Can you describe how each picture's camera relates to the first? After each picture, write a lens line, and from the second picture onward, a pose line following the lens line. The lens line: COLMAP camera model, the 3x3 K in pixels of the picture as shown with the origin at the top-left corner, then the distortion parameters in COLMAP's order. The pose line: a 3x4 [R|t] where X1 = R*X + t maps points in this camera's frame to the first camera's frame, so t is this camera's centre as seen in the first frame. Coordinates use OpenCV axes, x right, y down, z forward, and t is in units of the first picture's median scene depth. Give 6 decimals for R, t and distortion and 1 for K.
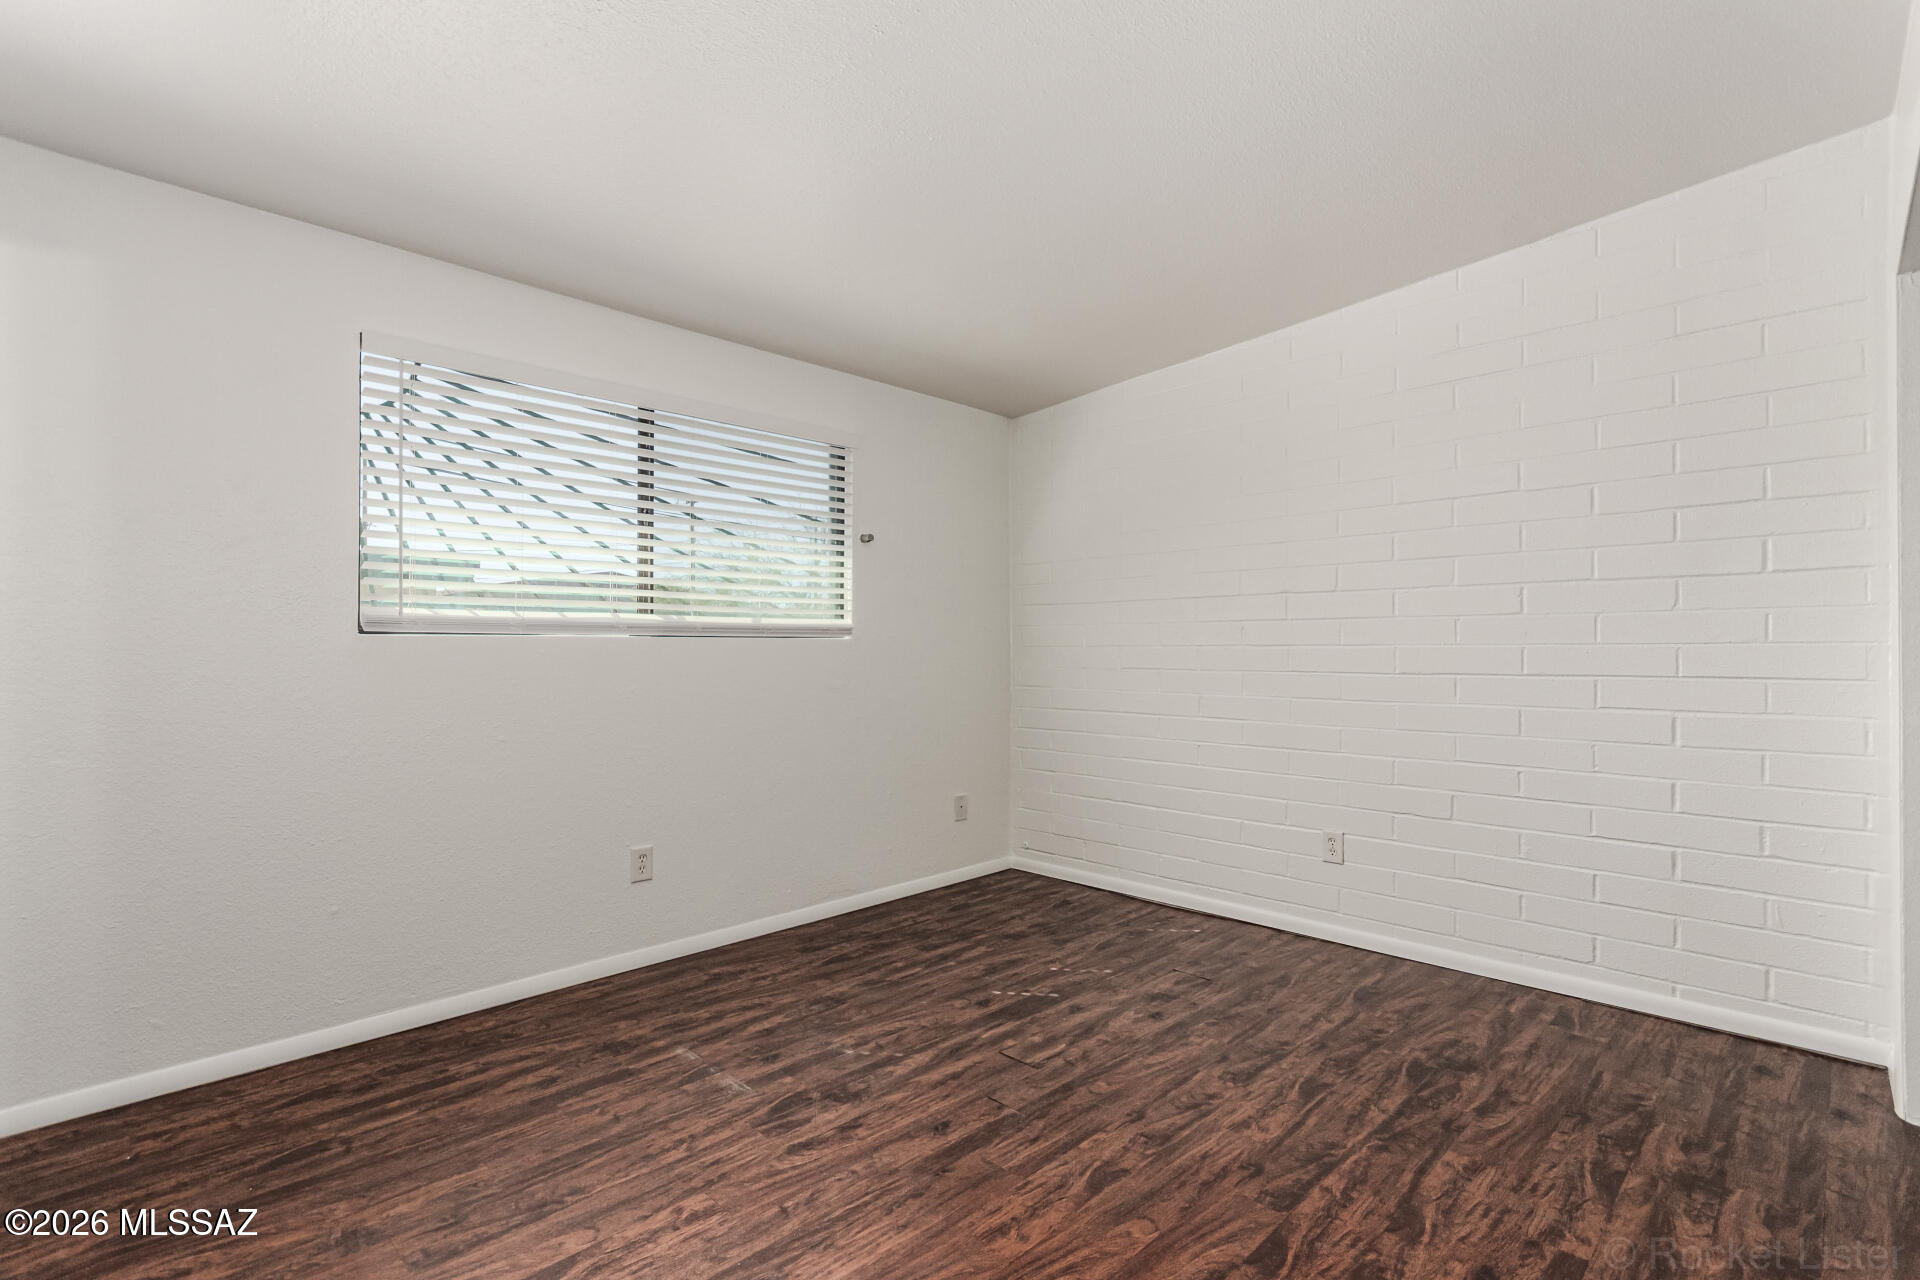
lens RADIAL K [[887.9, 0, 970.9], [0, 887.9, 643.4], [0, 0, 1]] dist [0.000726, -0.001509]
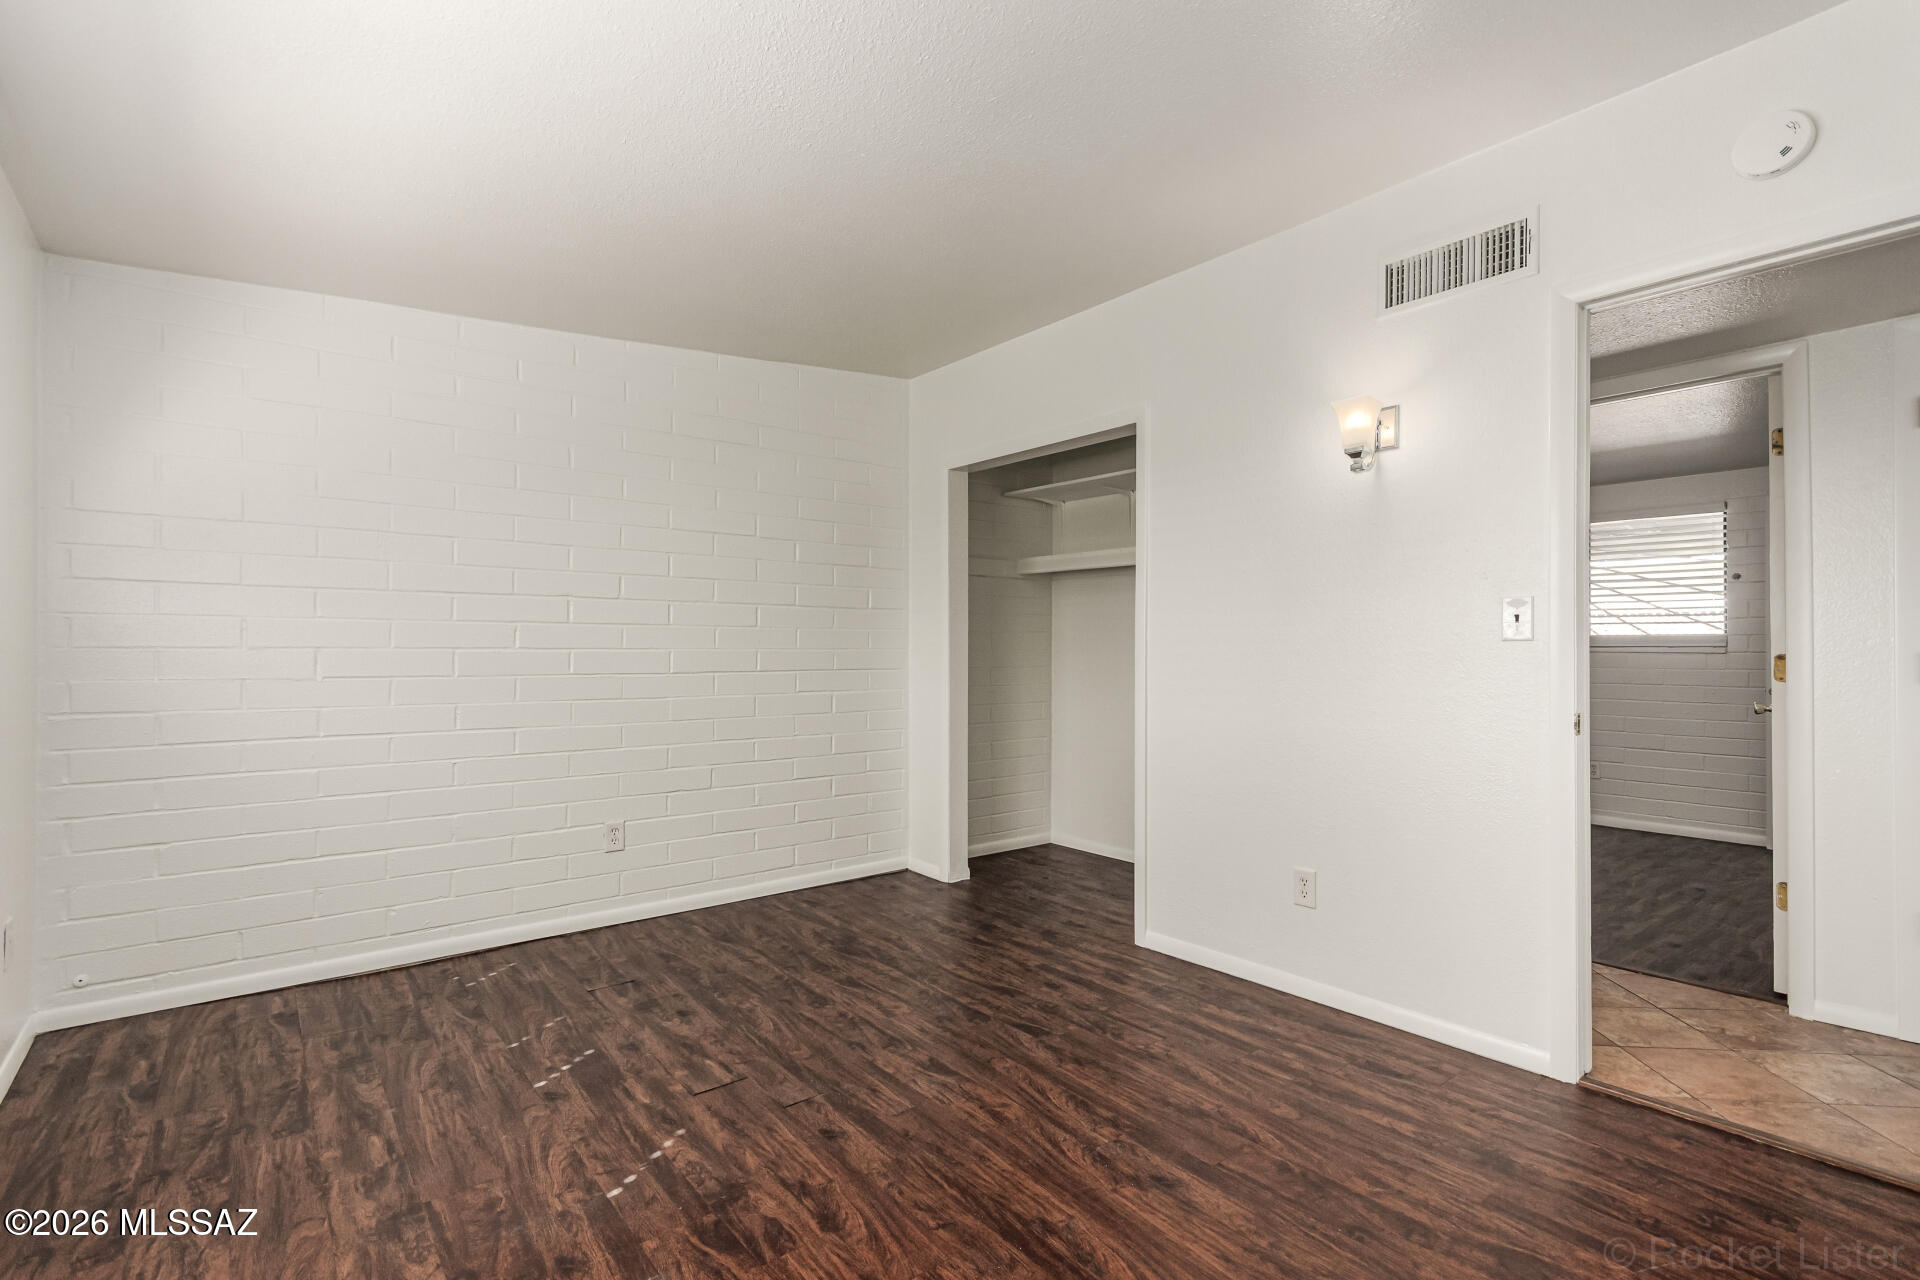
lens RADIAL K [[887.9, 0, 970.9], [0, 887.9, 643.4], [0, 0, 1]] dist [0.000726, -0.001509]
pose [[0.111764, 0.011780, 0.993665, -0.907979], [-0.005287, 0.999923, -0.011260, 0.005769], [-0.993721, -0.003995, 0.111817, 0.660904]]
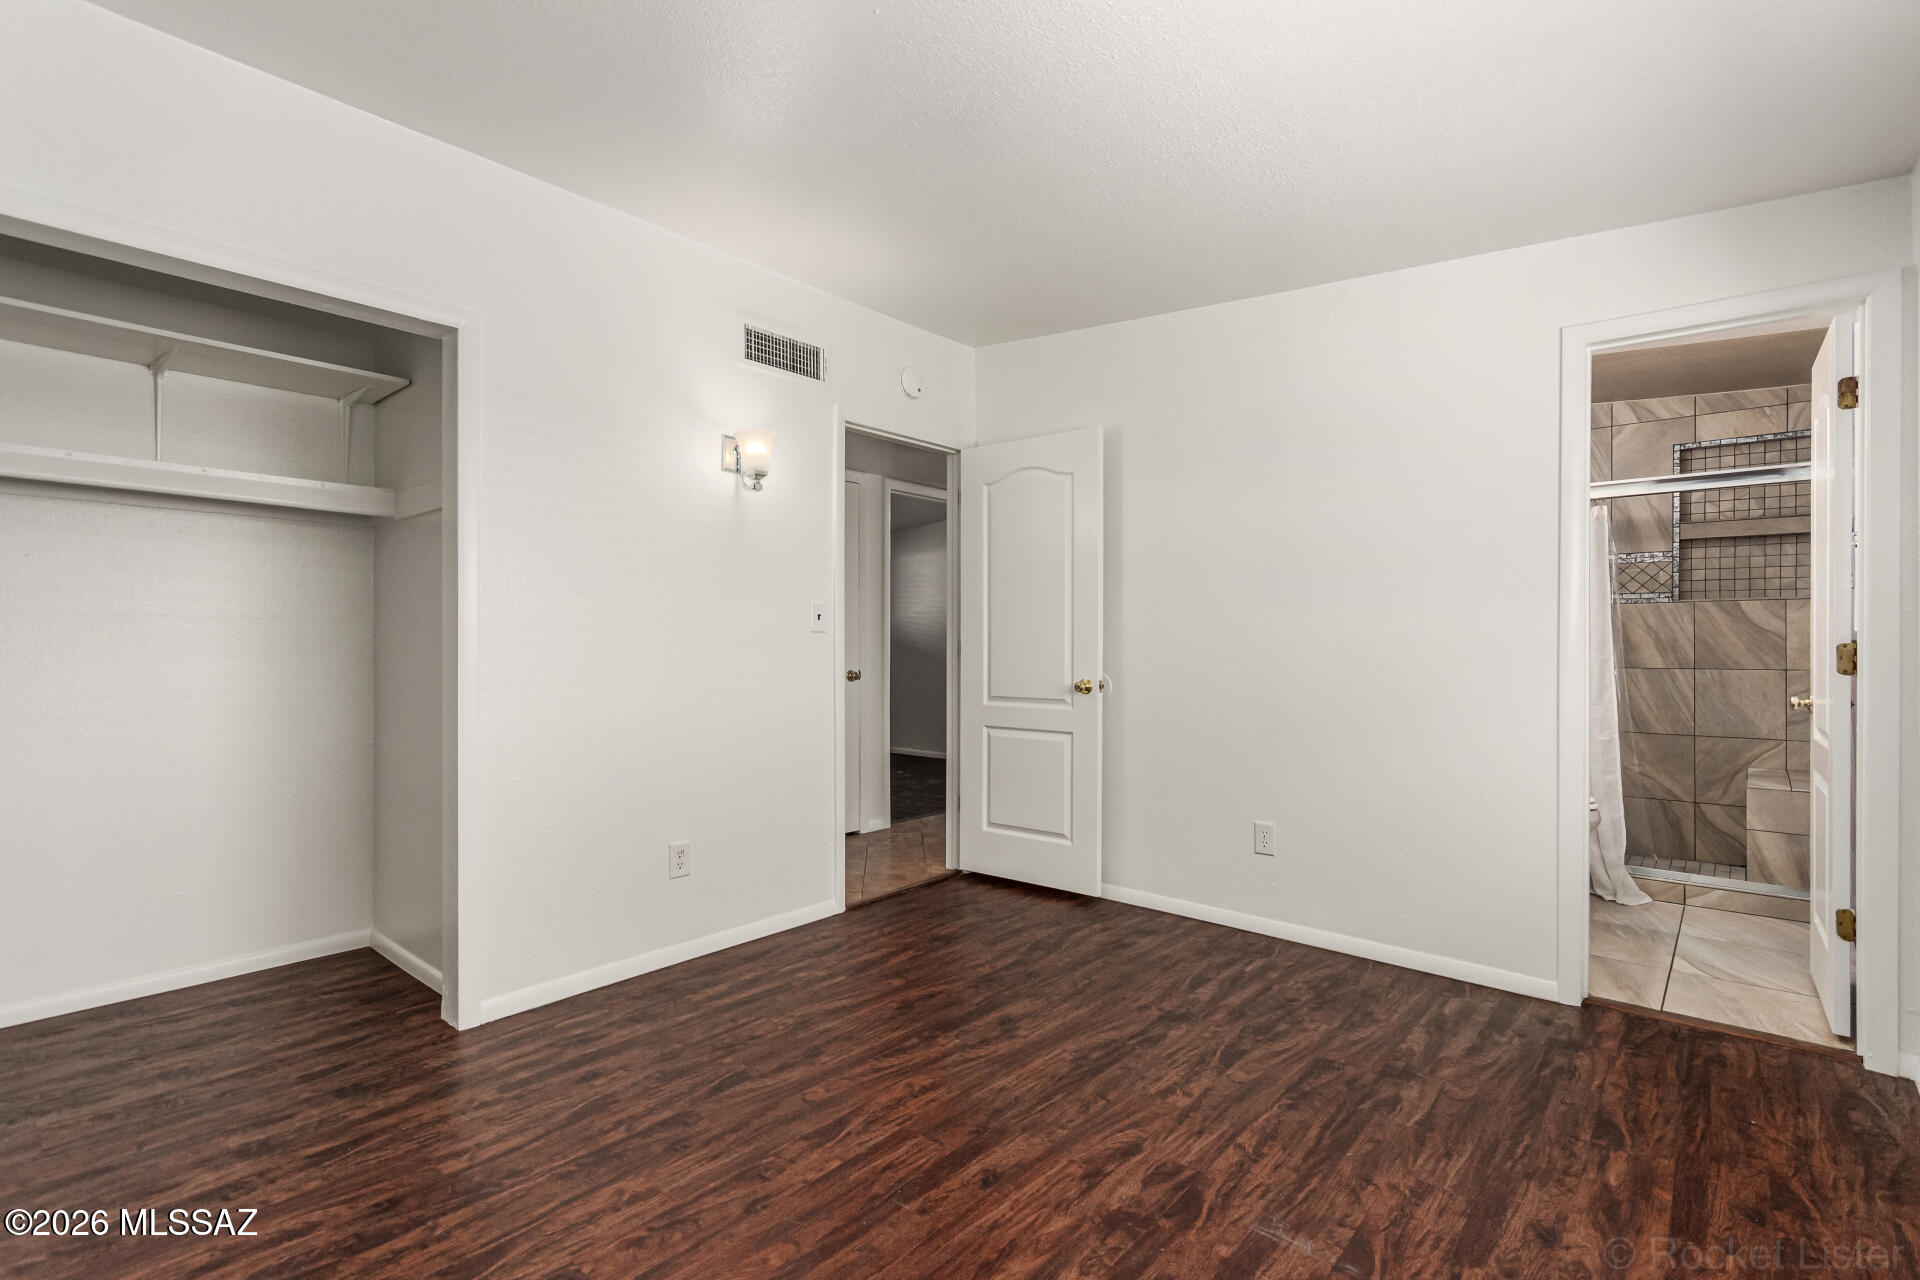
lens RADIAL K [[887.9, 0, 970.9], [0, 887.9, 643.4], [0, 0, 1]] dist [0.000726, -0.001509]
pose [[-0.997852, -0.000245, -0.065511, 0.039385], [0.000032, 0.999991, -0.004216, 0.013347], [0.065512, -0.004209, -0.997843, 1.694244]]
